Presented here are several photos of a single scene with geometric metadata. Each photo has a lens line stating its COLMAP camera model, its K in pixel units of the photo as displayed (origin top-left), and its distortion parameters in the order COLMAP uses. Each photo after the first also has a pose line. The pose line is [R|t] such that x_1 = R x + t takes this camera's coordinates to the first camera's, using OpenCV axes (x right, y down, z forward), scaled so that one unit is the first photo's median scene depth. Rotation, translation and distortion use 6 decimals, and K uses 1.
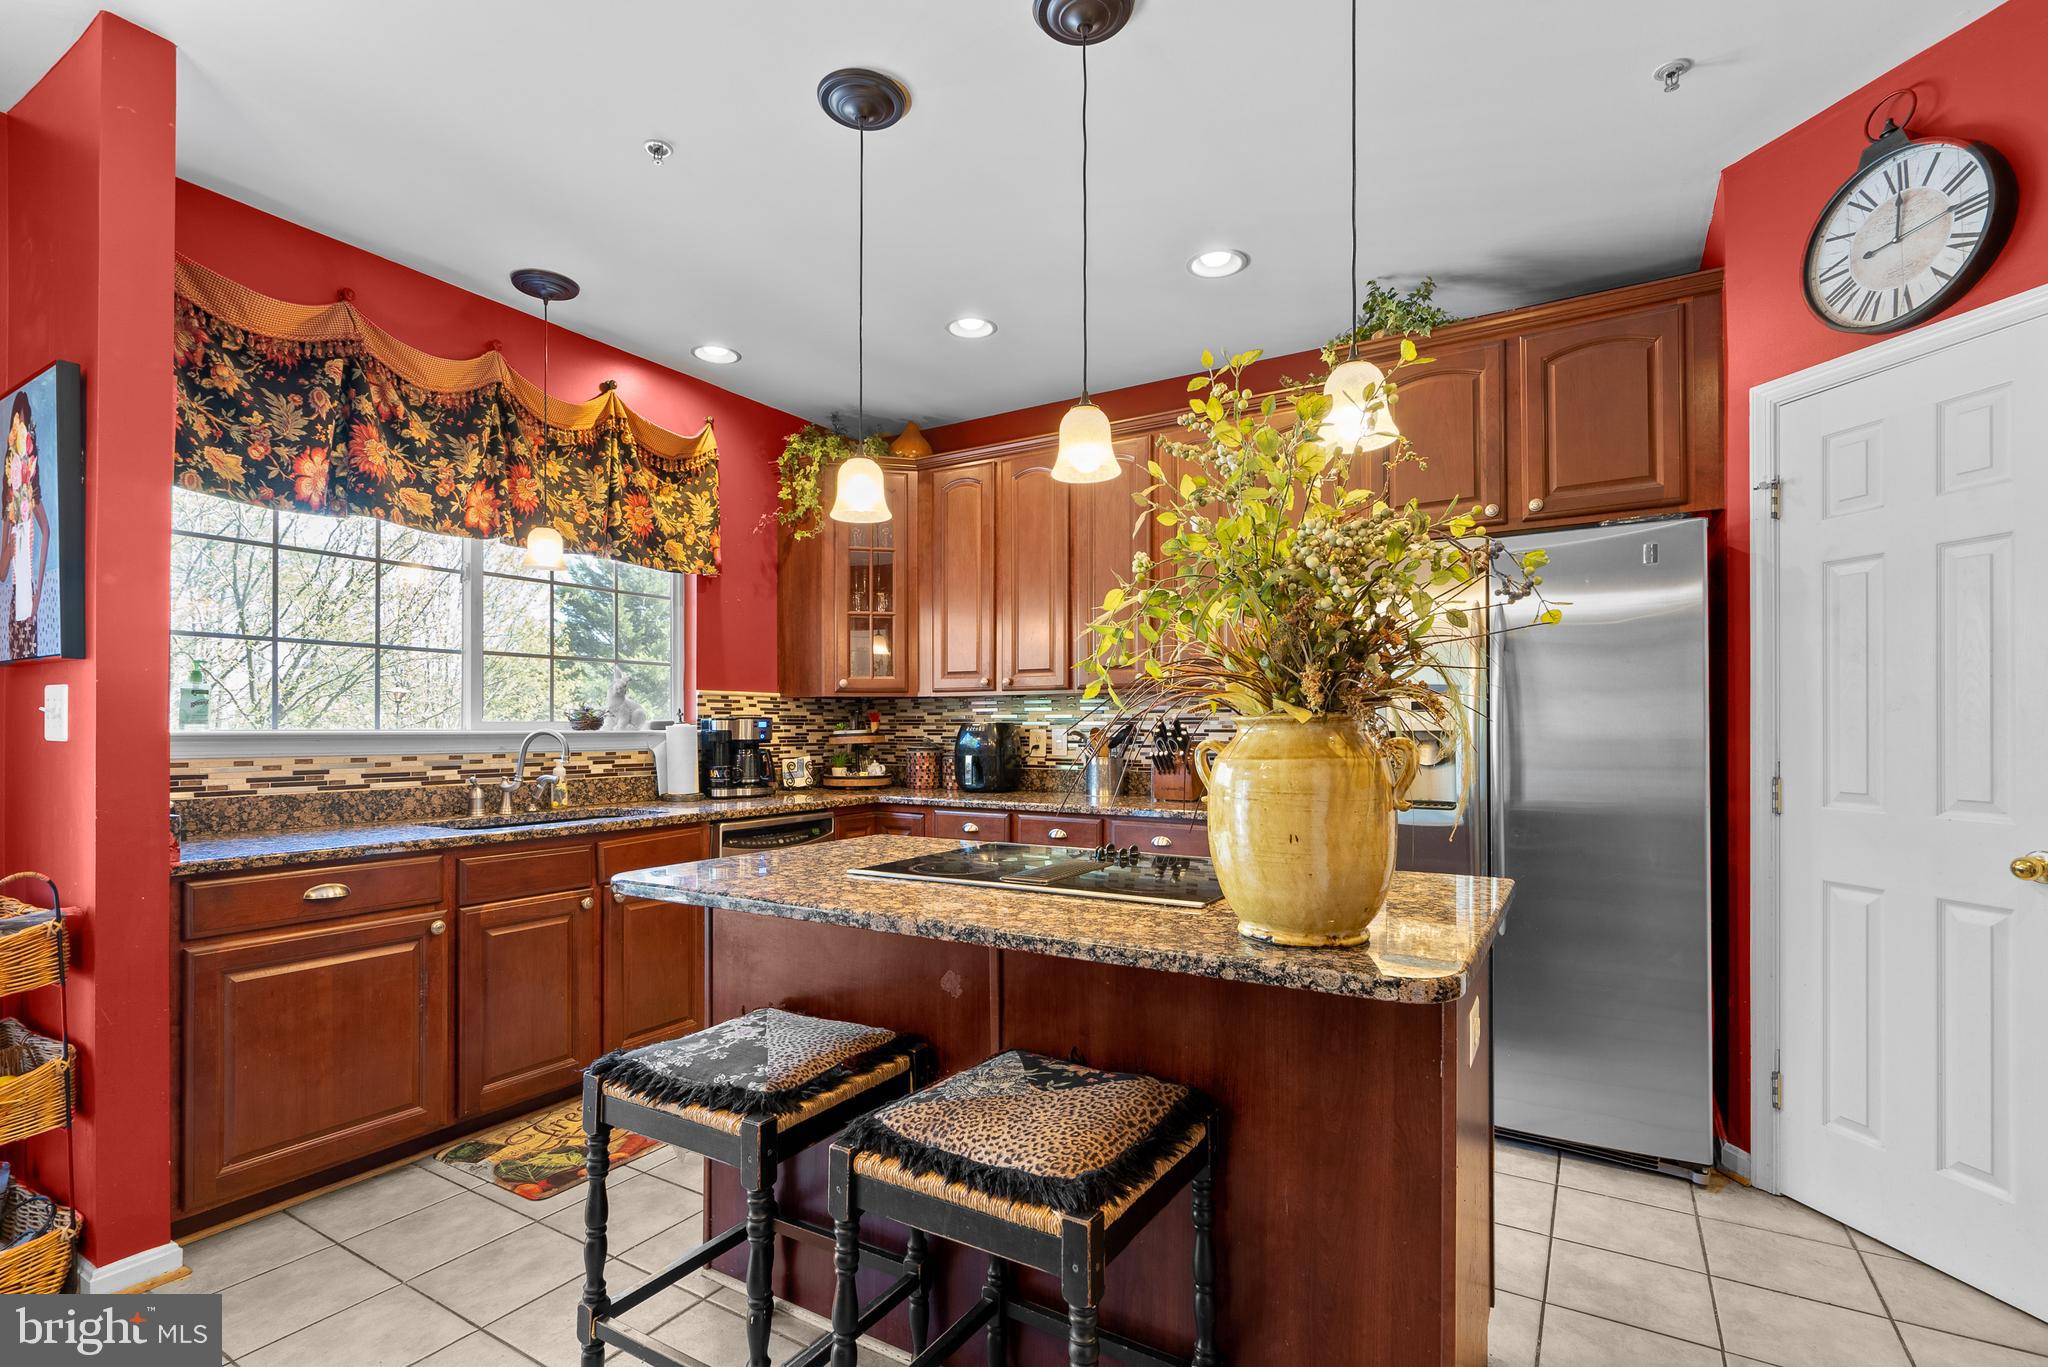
lens RADIAL K [[947.4, 0, 1019.8], [0, 947.4, 717.4], [0, 0, 1]] dist [-0.003368, 0.000103]
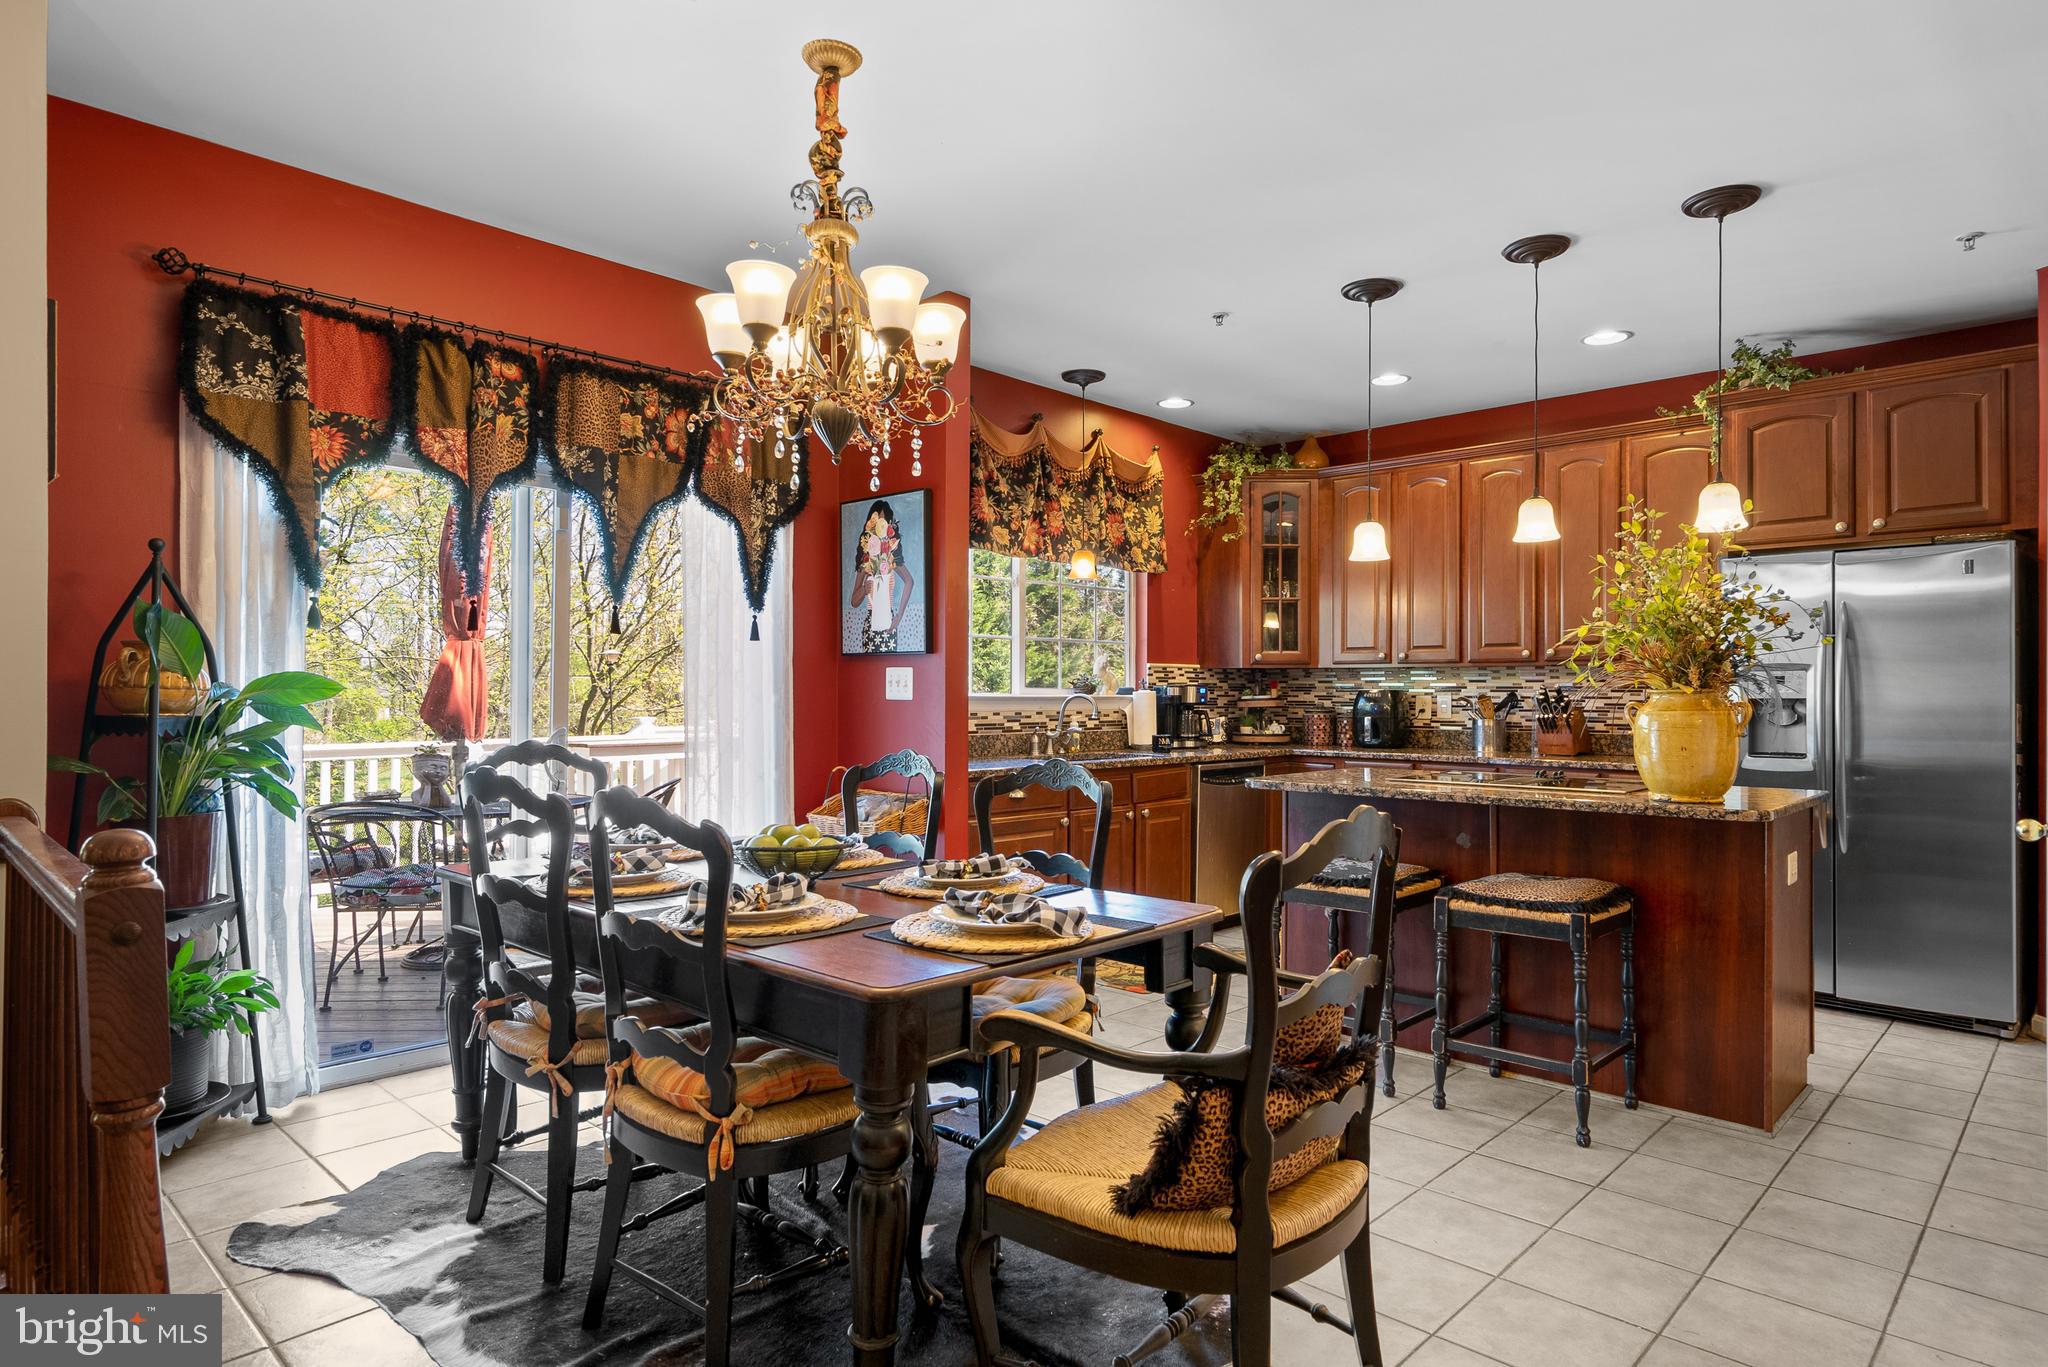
lens RADIAL K [[1150.3, 0, 1024.0], [0, 1150.3, 683.5], [0, 0, 1]] dist [0.005878, 0.000174]
pose [[0.977897, 0.003017, -0.209064, -0.214667], [-0.002391, 0.999992, 0.003246, -0.007607], [0.209072, -0.002674, 0.977897, -0.637091]]
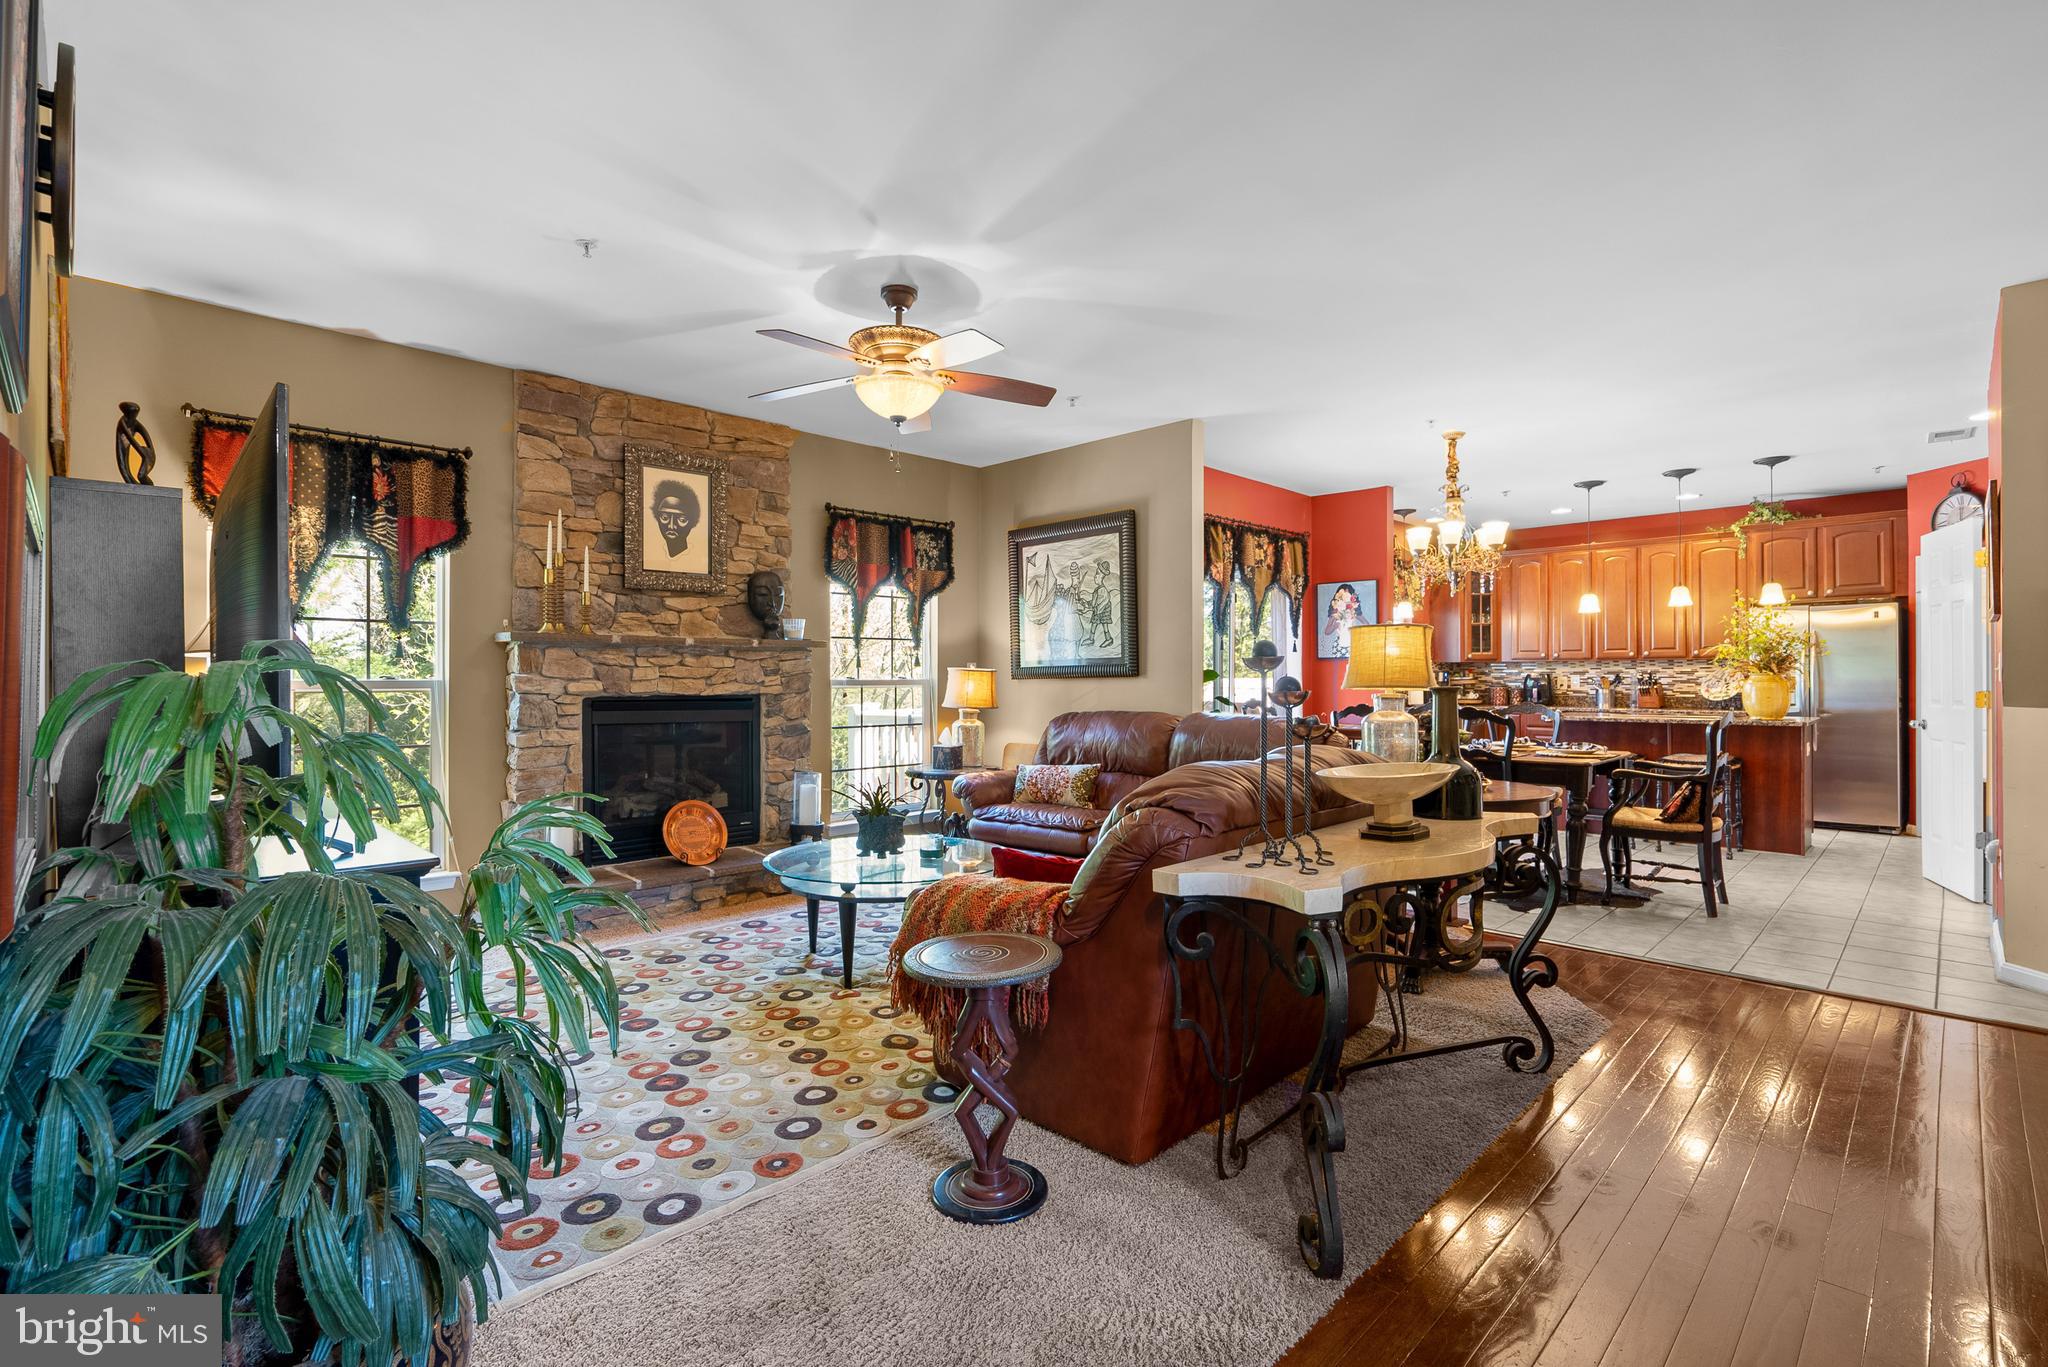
lens RADIAL K [[951.2, 0, 1026.8], [0, 951.2, 664.7], [0, 0, 1]] dist [-0.004224, -0.000306]
pose [[0.975274, -0.003575, -0.220969, -0.873485], [0.003150, 0.999992, -0.002278, -0.017648], [0.220976, 0.001526, 0.975278, -1.714940]]
